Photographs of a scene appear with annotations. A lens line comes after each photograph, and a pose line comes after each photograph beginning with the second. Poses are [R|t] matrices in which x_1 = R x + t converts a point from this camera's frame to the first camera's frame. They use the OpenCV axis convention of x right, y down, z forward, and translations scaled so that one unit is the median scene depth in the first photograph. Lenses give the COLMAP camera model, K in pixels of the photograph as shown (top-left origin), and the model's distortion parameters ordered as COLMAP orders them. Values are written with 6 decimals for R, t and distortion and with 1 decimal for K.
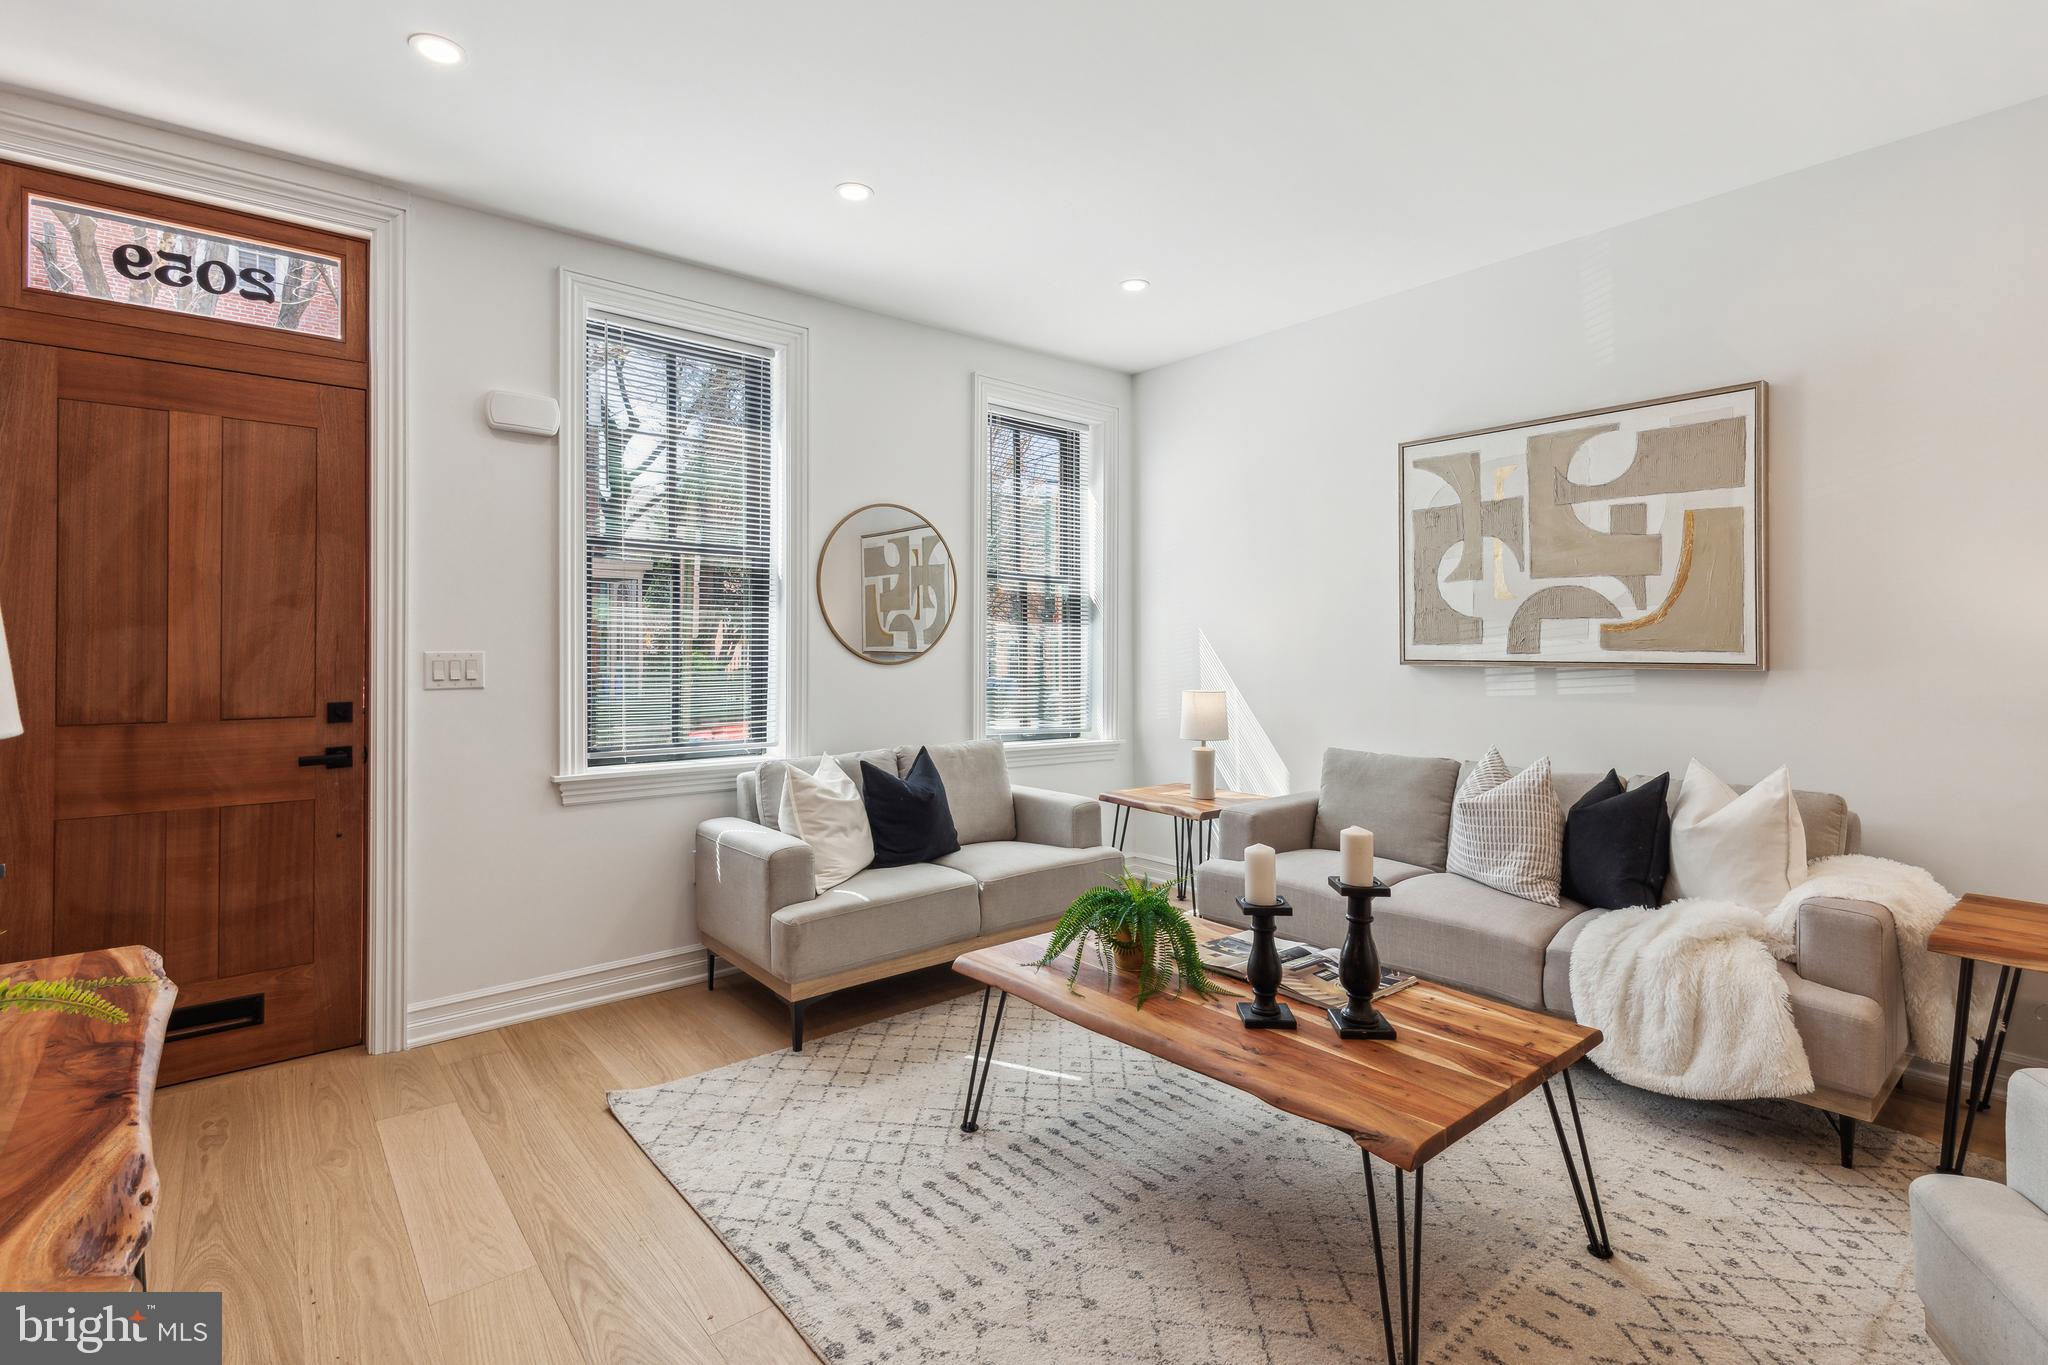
lens RADIAL K [[935.7, 0, 1023.1], [0, 935.7, 643.4], [0, 0, 1]] dist [0.010263, -0.003230]
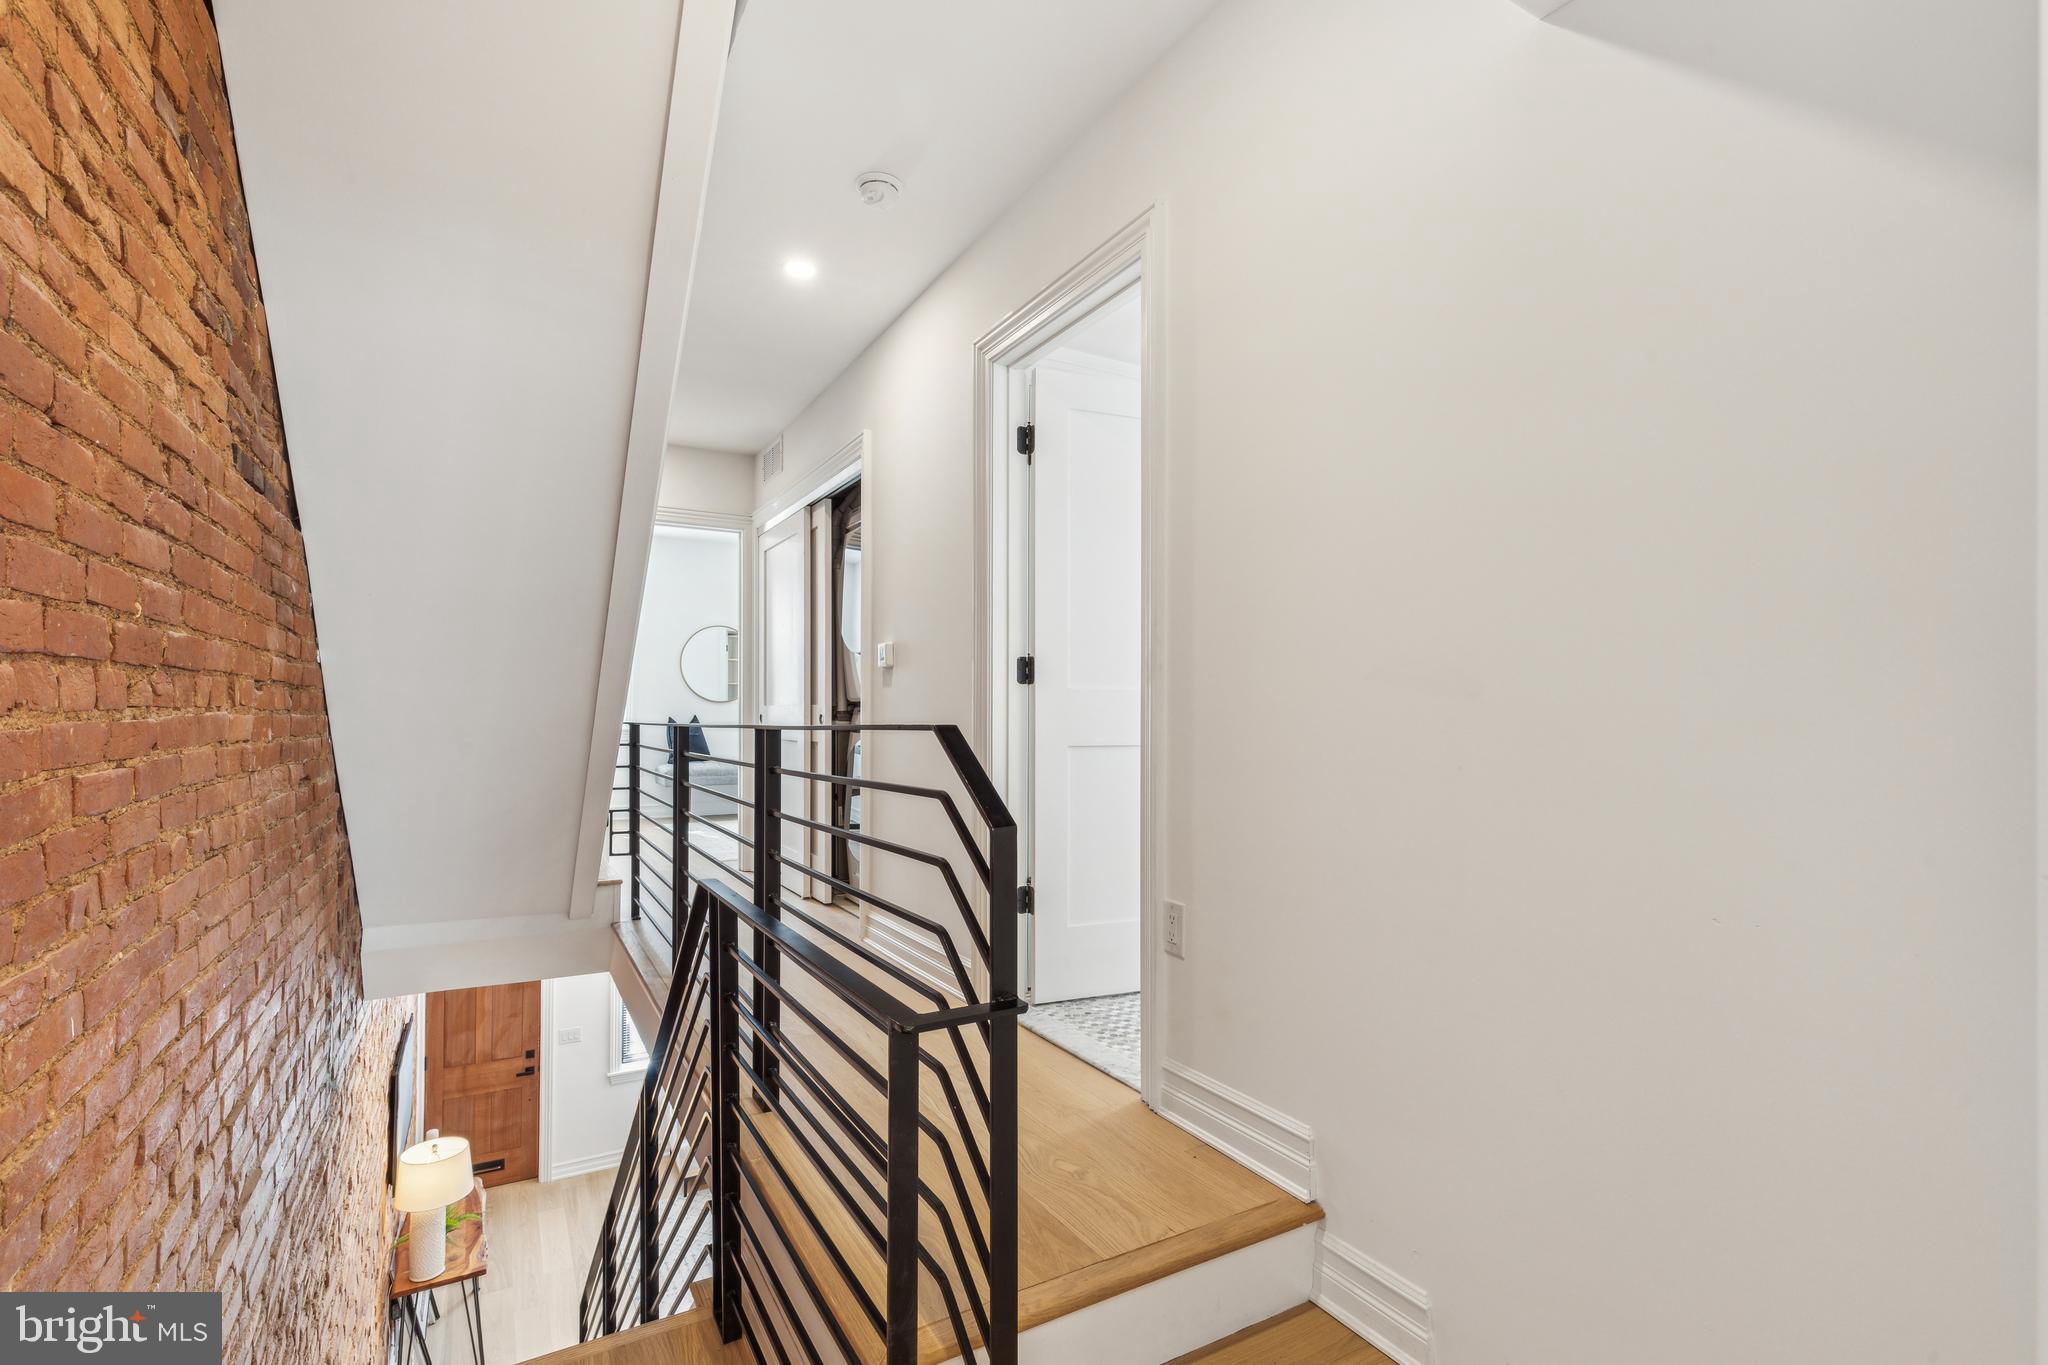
lens RADIAL K [[935.7, 0, 1026.5], [0, 935.7, 701.8], [0, 0, 1]] dist [0.010263, -0.003230]
pose [[0.984083, 0.005766, -0.177615, 1.136141], [-0.005484, 0.999983, 0.002077, -0.942292], [0.177624, -0.001070, 0.984098, -1.384117]]
